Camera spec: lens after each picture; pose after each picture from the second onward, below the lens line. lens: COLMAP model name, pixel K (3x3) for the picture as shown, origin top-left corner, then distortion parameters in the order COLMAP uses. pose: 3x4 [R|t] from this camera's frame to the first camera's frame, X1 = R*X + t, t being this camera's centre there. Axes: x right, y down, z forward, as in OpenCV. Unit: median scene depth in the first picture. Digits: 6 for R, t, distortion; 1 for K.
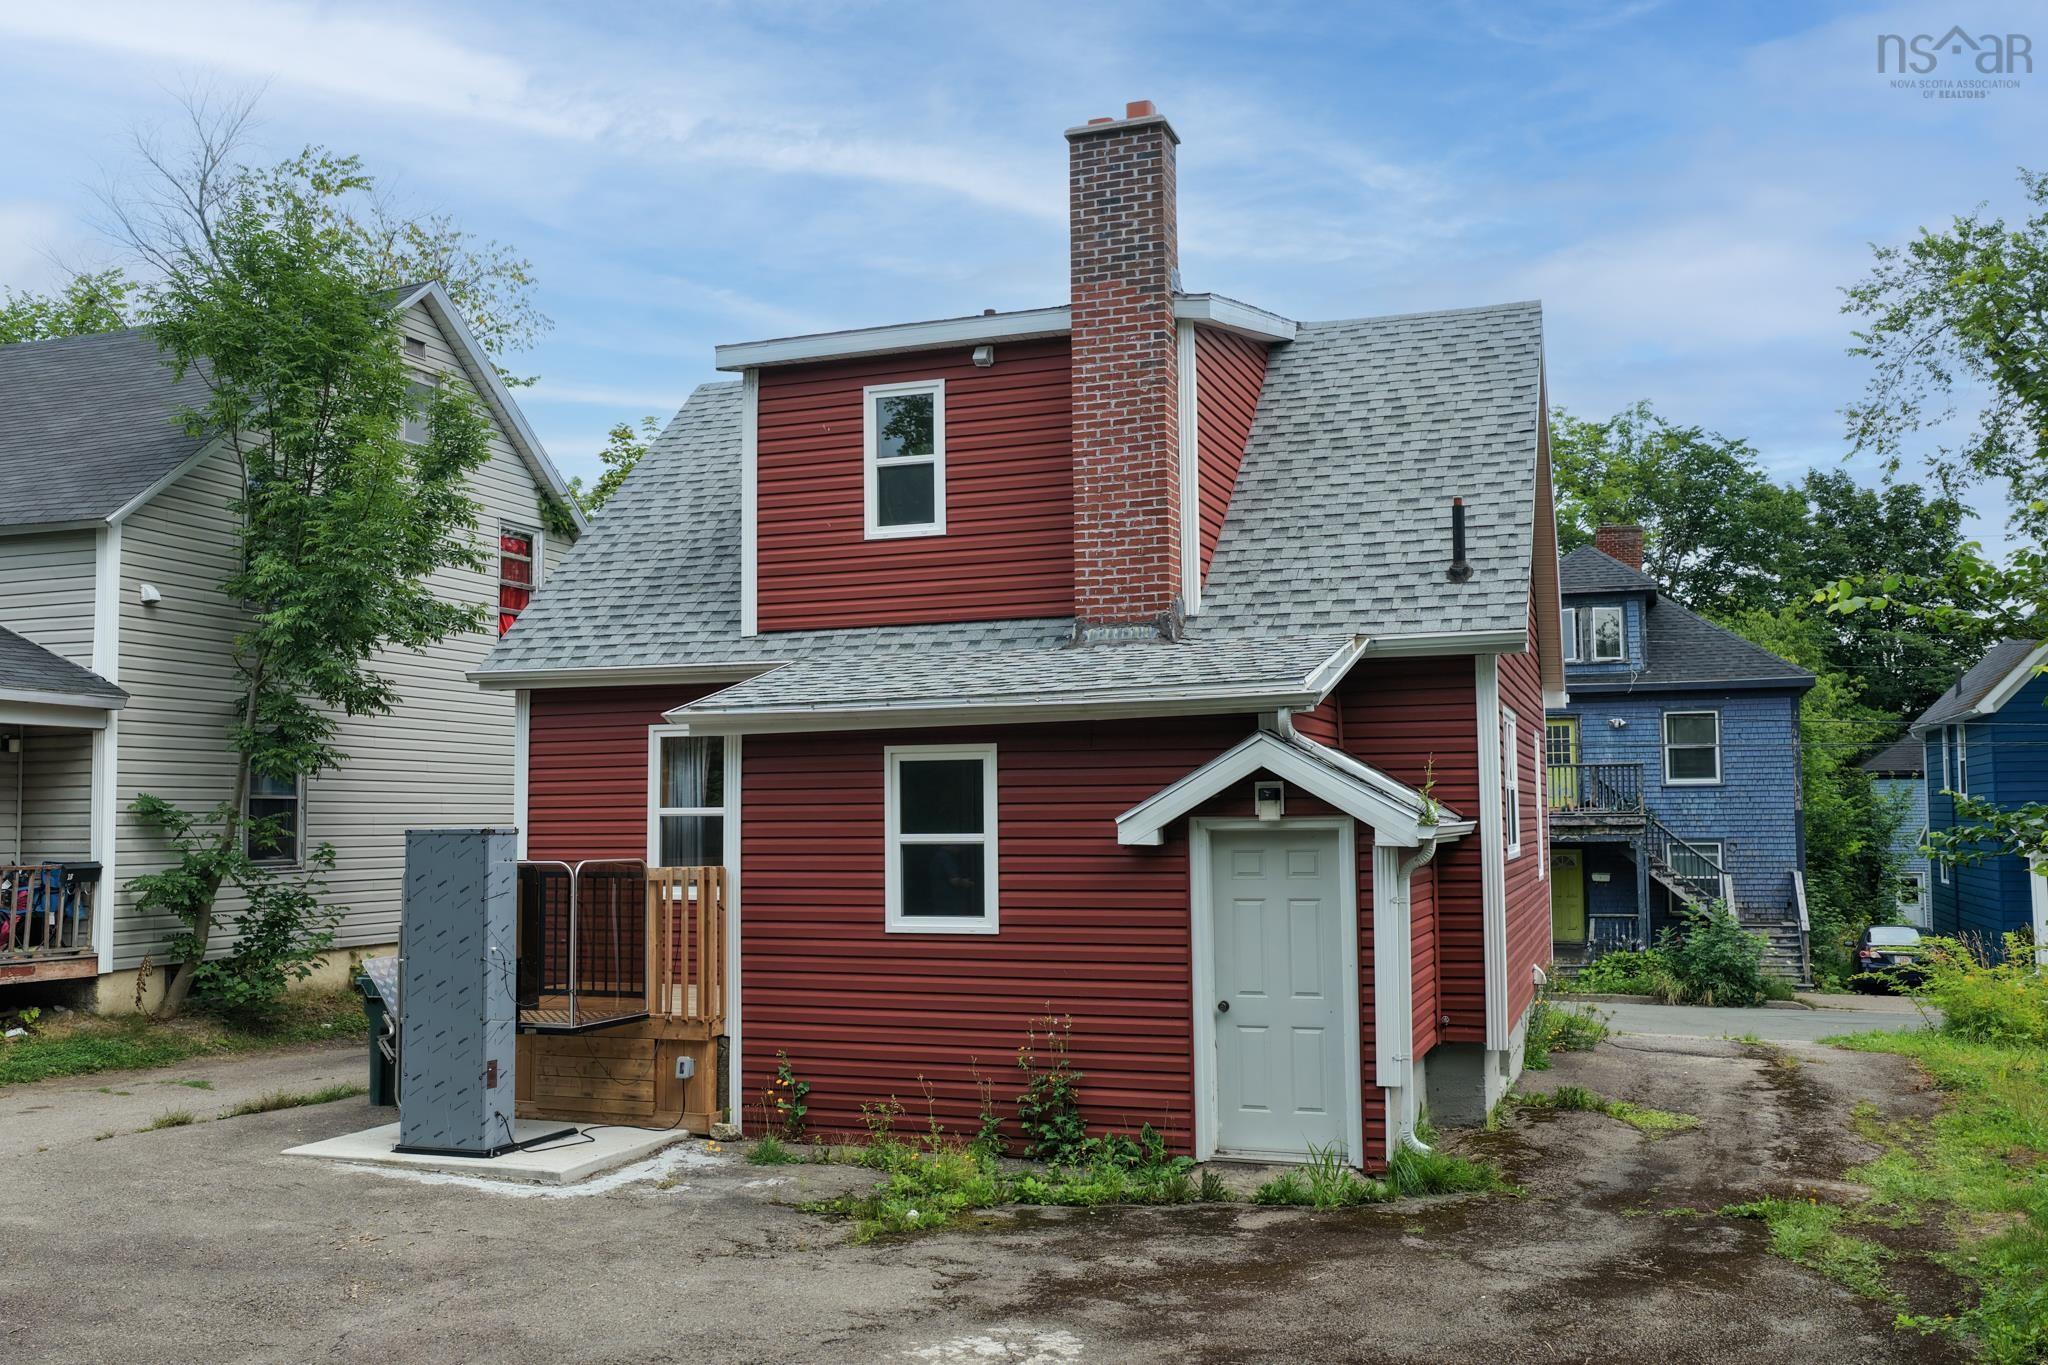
lens RADIAL K [[1733.3, 0, 1024.0], [0, 1733.3, 682.5], [0, 0, 1]] dist [0.006621, 0.006862]
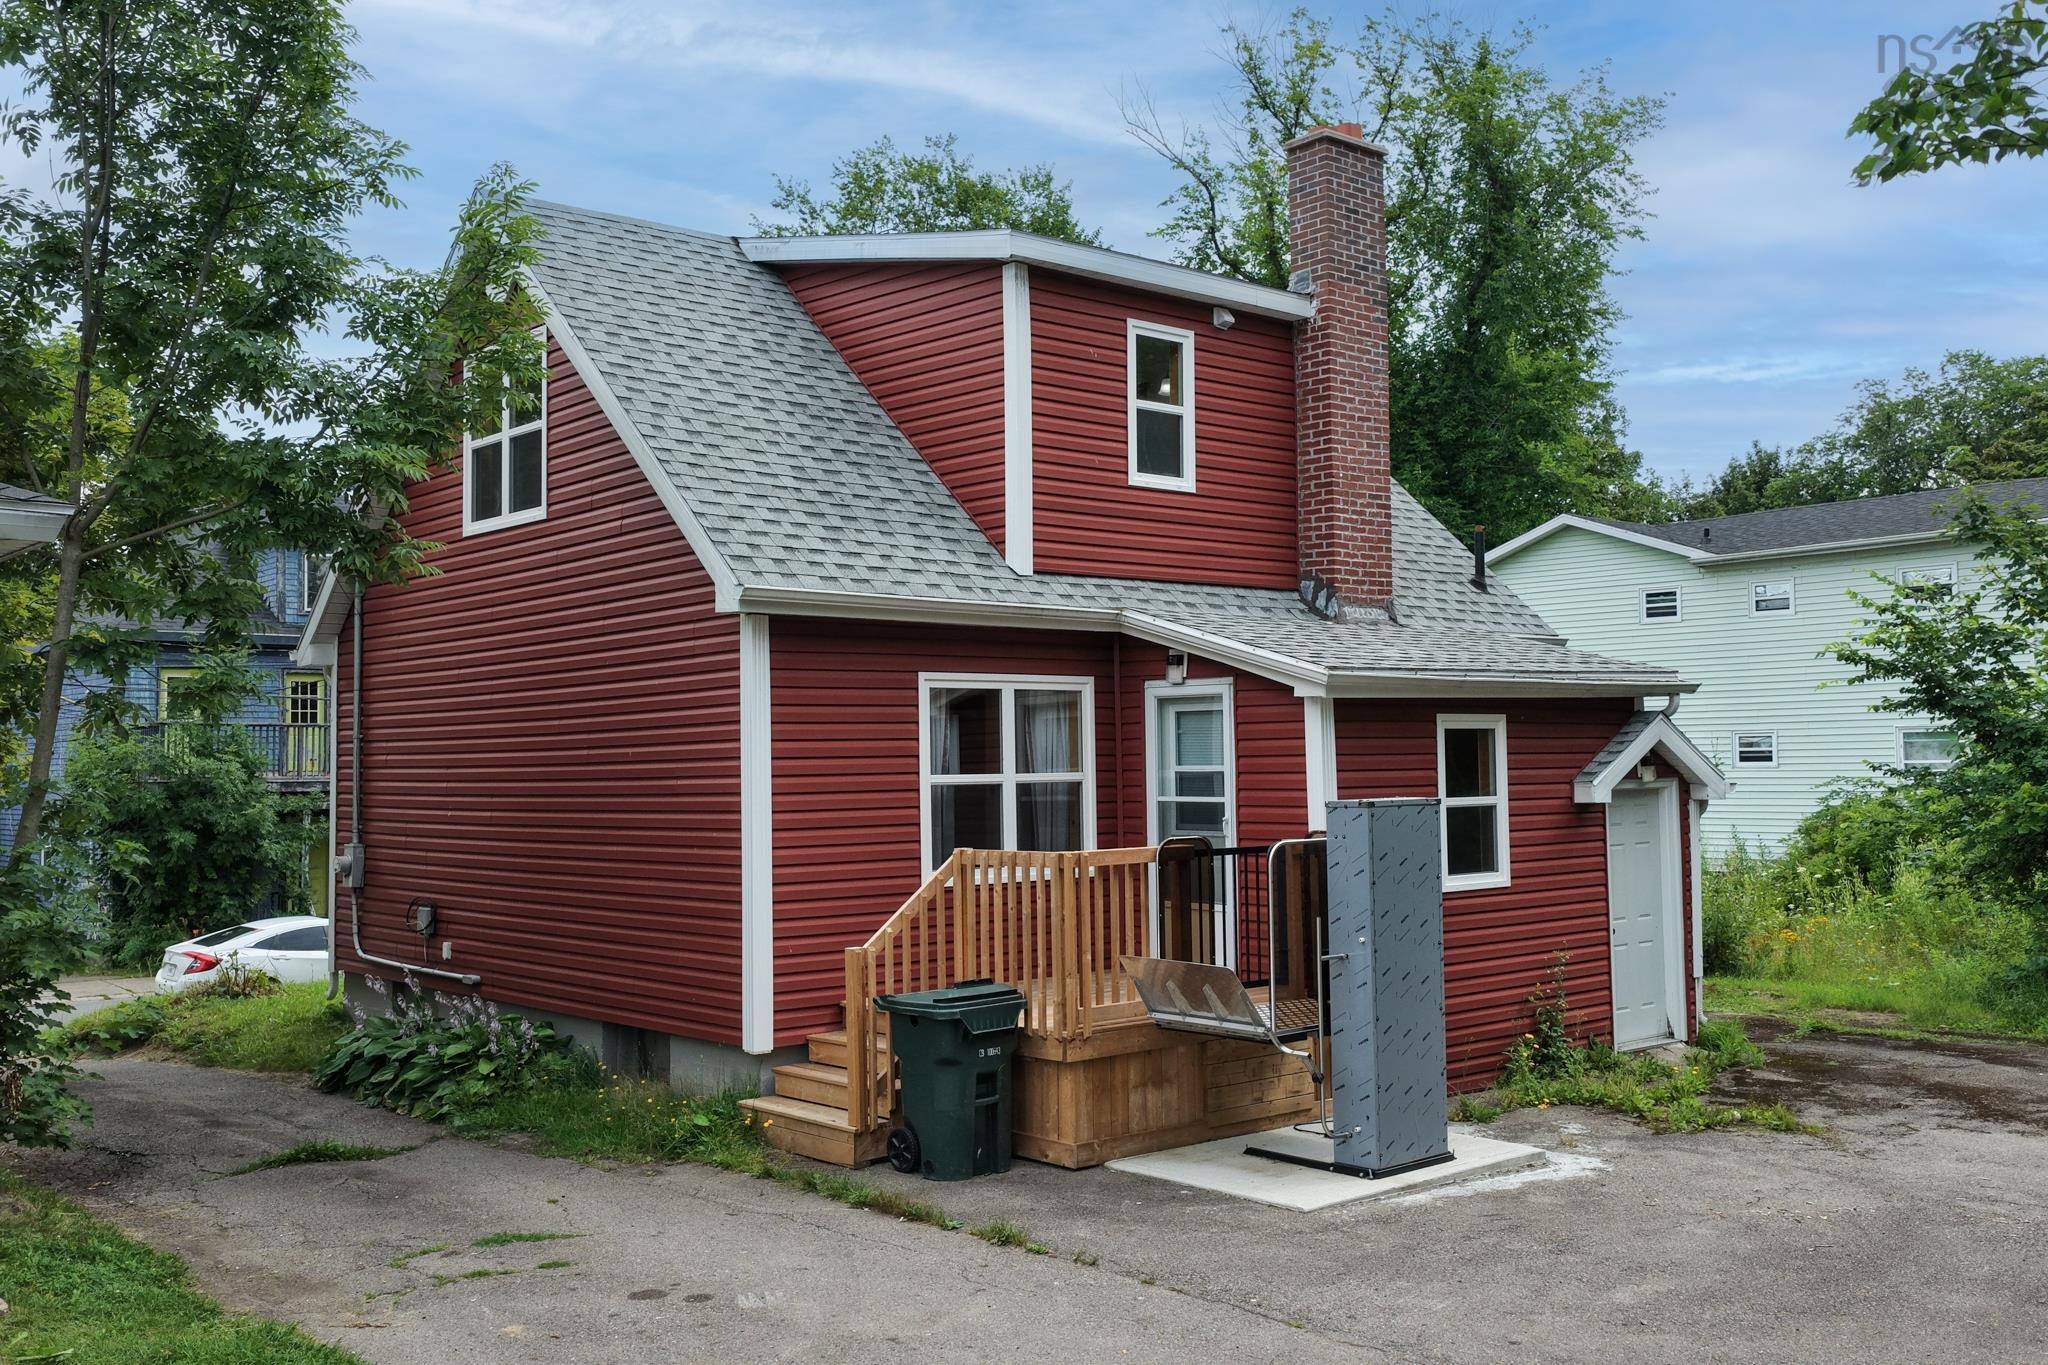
lens RADIAL K [[1858.7, 0, 1024.0], [0, 1858.7, 682.5], [0, 0, 1]] dist [0.011077, 0.007918]
pose [[0.490789, 0.037635, 0.870465, -1.062765], [-0.059293, 0.998193, -0.009726, 0.039320], [-0.869258, -0.046839, 0.492134, 0.602401]]
